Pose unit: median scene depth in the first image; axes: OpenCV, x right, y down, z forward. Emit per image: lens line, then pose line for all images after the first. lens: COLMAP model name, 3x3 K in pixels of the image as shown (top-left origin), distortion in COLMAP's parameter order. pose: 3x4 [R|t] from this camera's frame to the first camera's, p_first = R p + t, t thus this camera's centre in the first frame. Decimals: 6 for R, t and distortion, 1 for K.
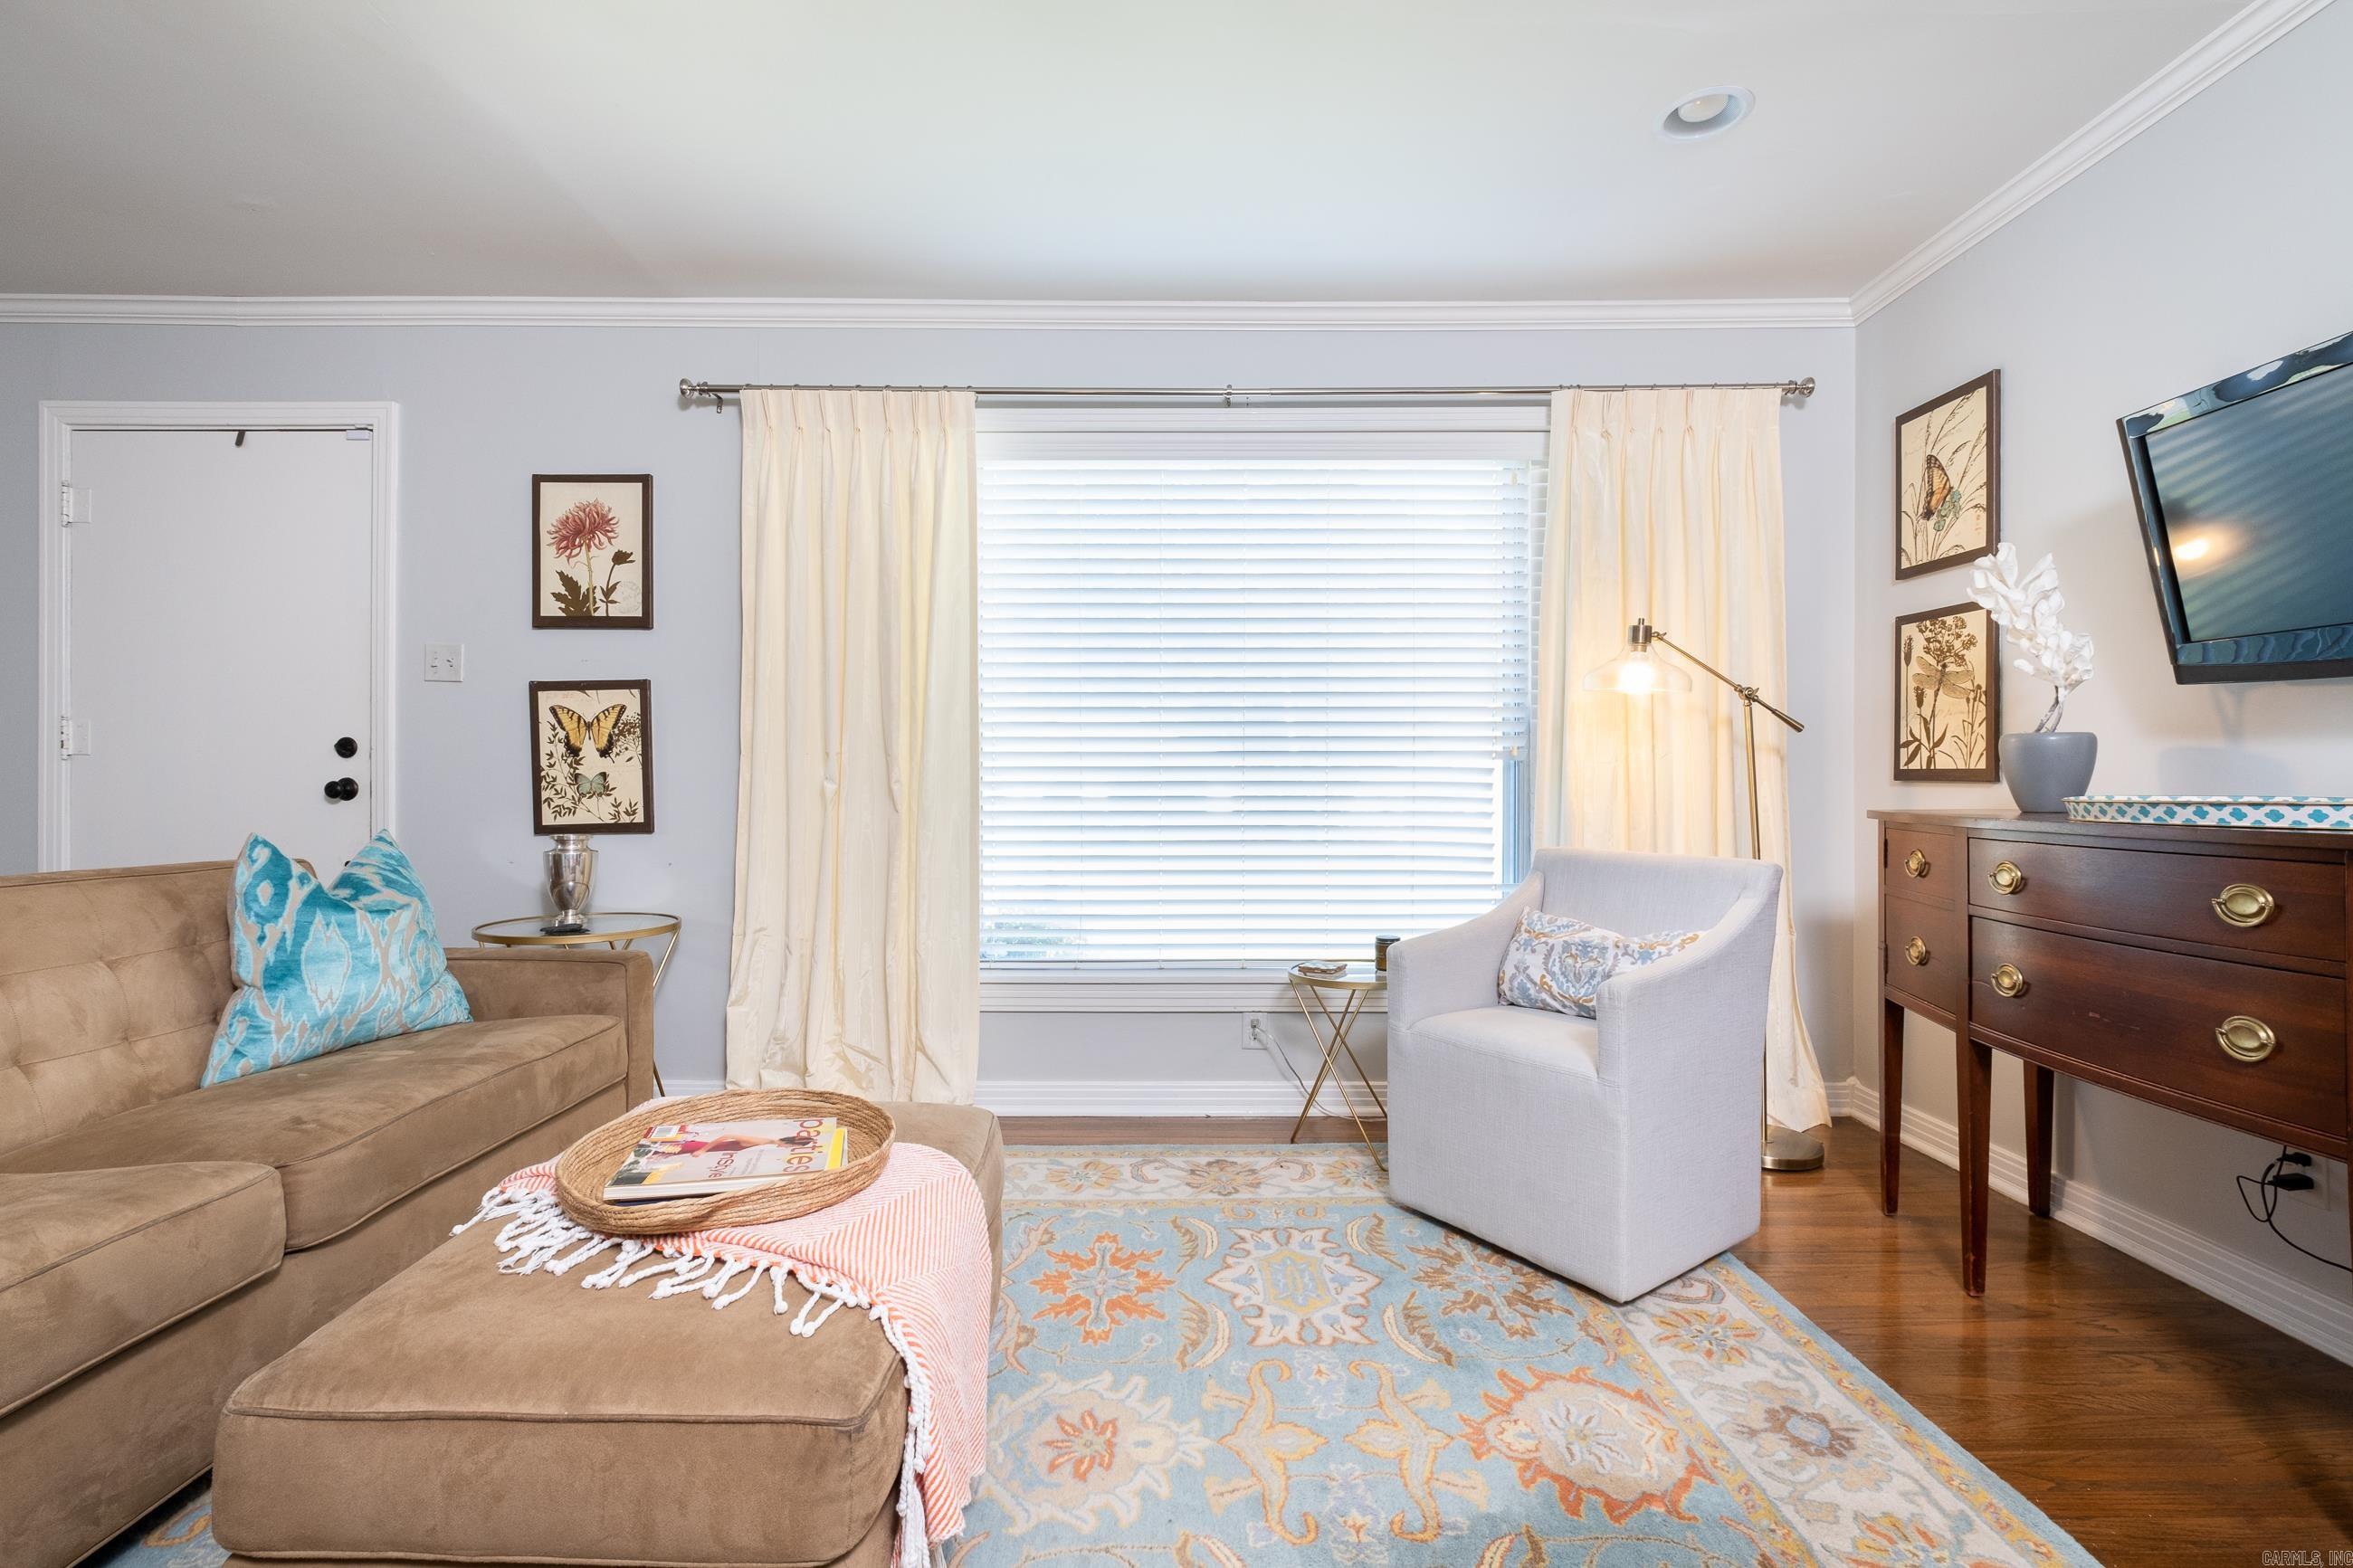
lens RADIAL K [[1037.3, 0, 1172.5], [0, 1037.3, 770.9], [0, 0, 1]] dist [-0.003931, -0.000466]
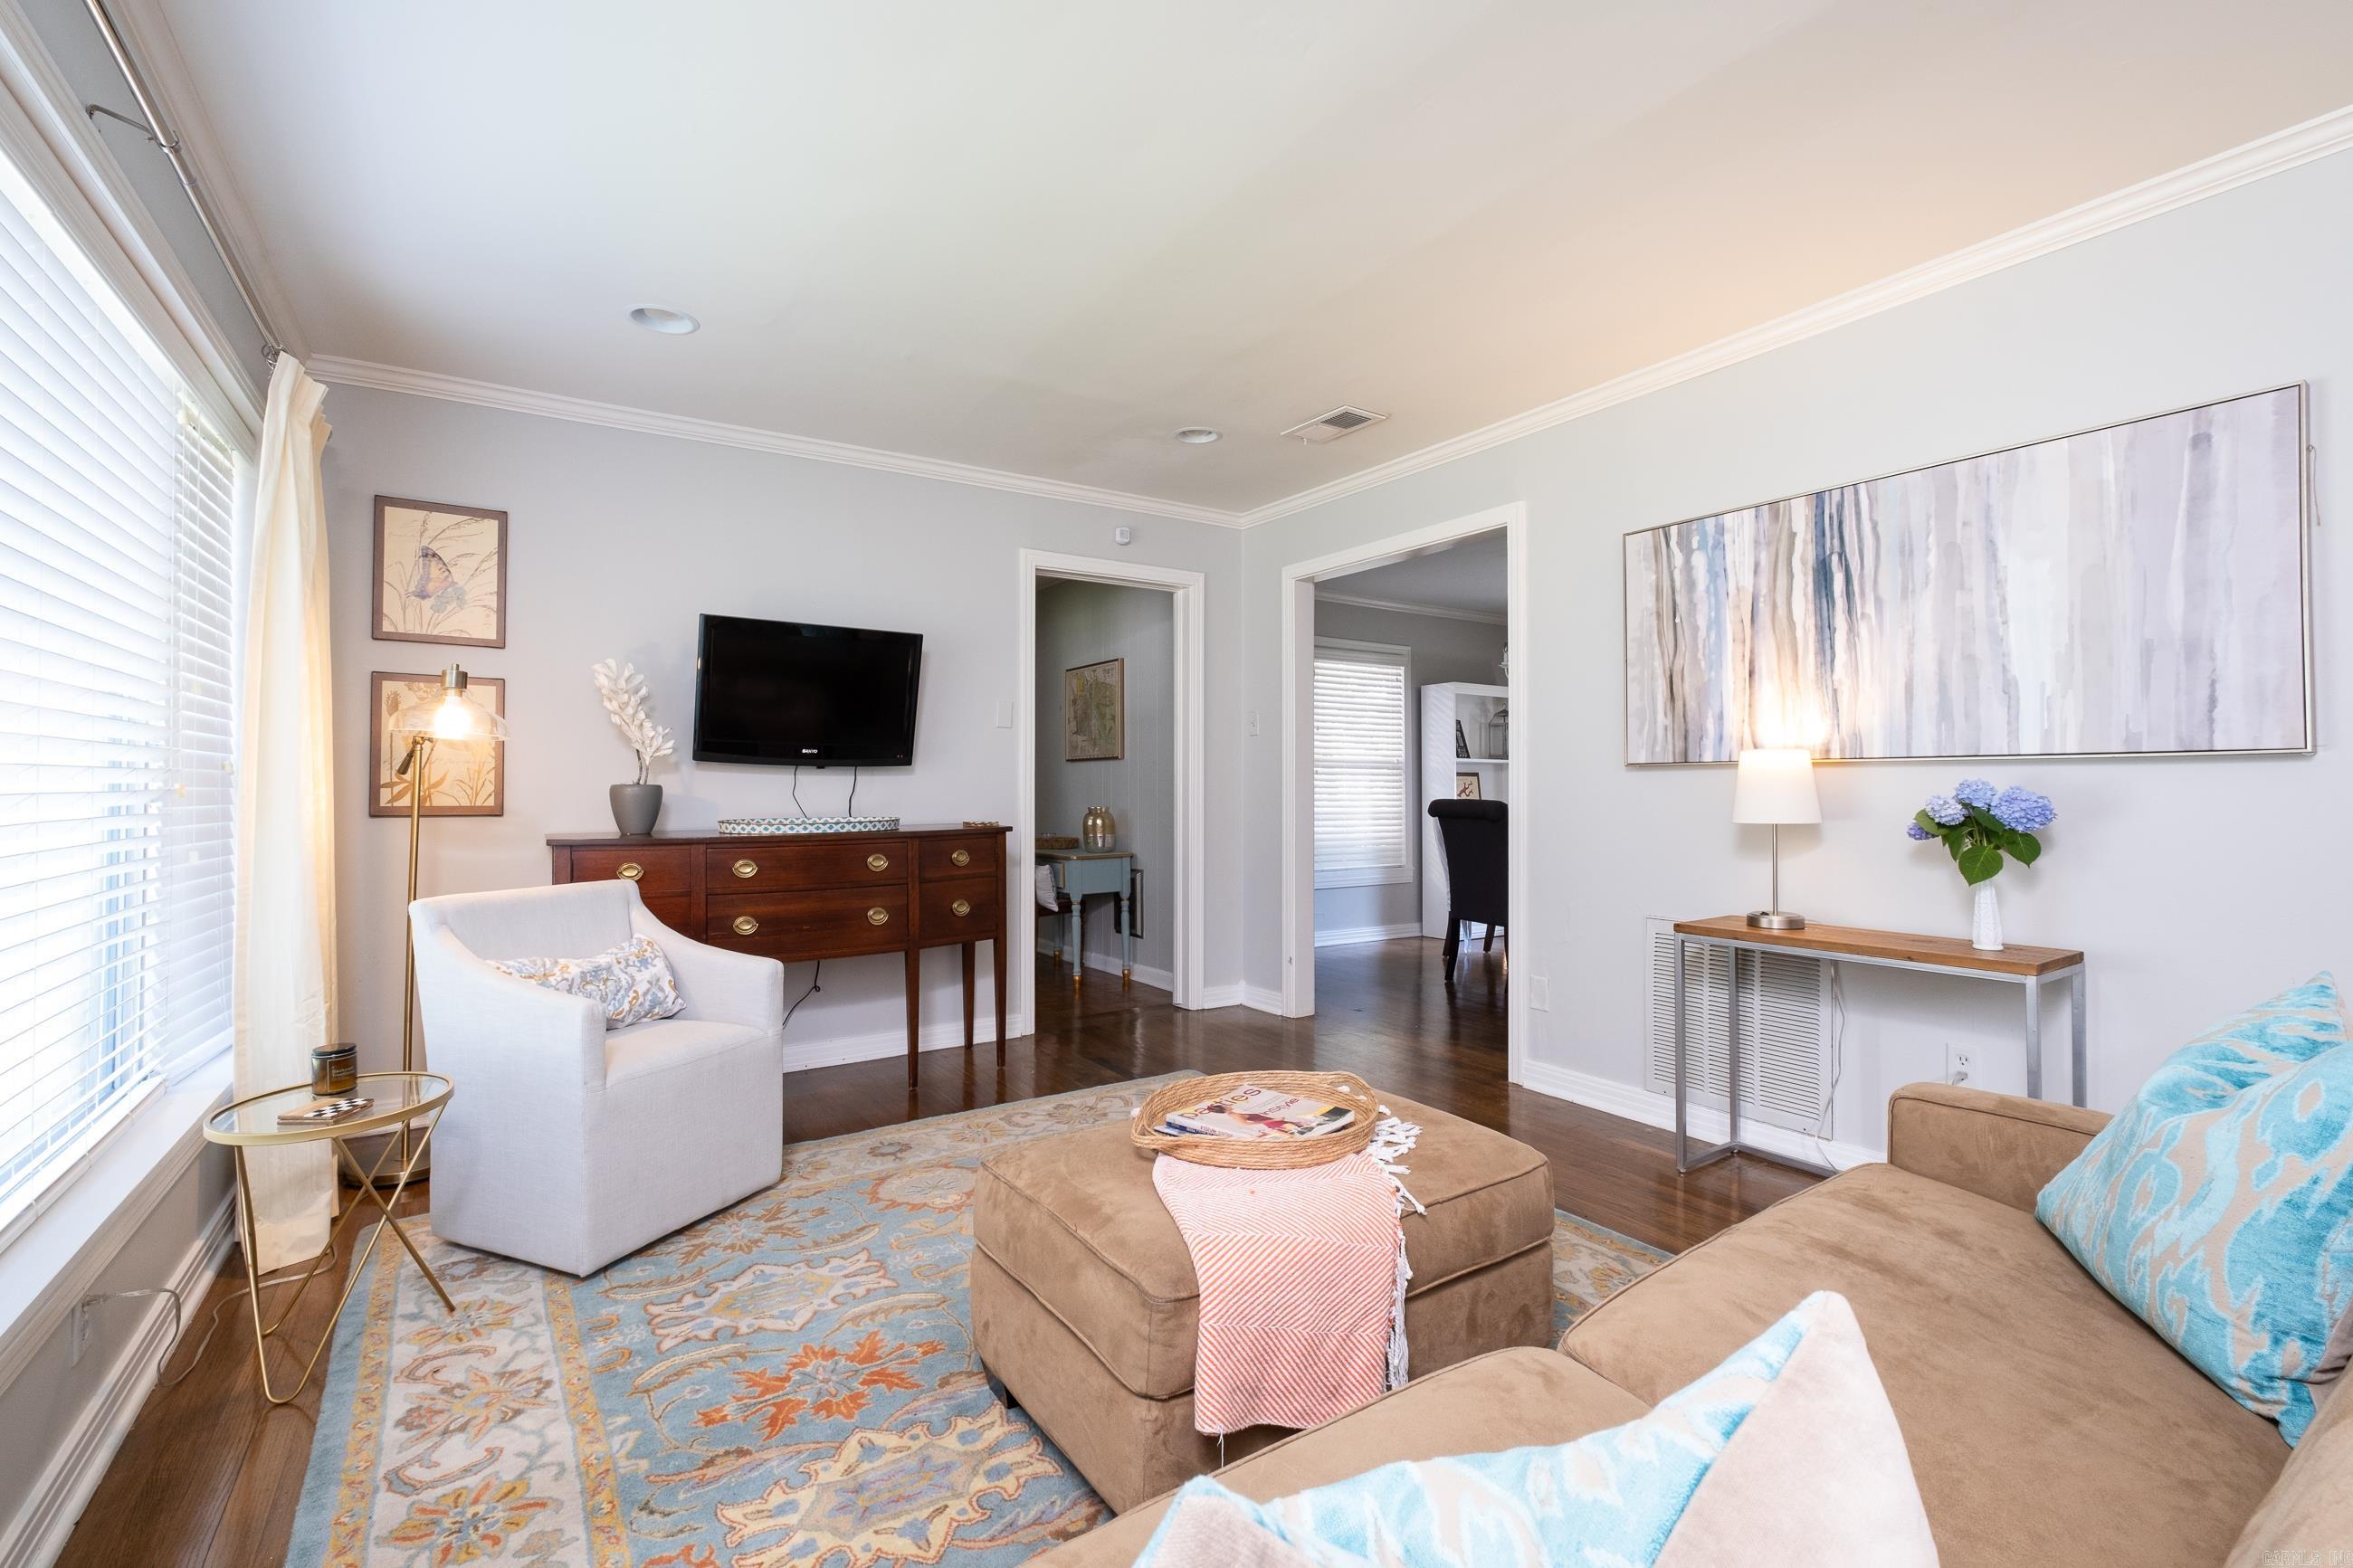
lens RADIAL K [[1037.3, 0, 1172.5], [0, 1037.3, 770.9], [0, 0, 1]] dist [-0.003931, -0.000466]
pose [[-0.546999, 0.008833, 0.837086, -0.956102], [-0.005471, 0.999885, -0.014126, -0.038912], [-0.837115, -0.012307, -0.546888, 1.175293]]
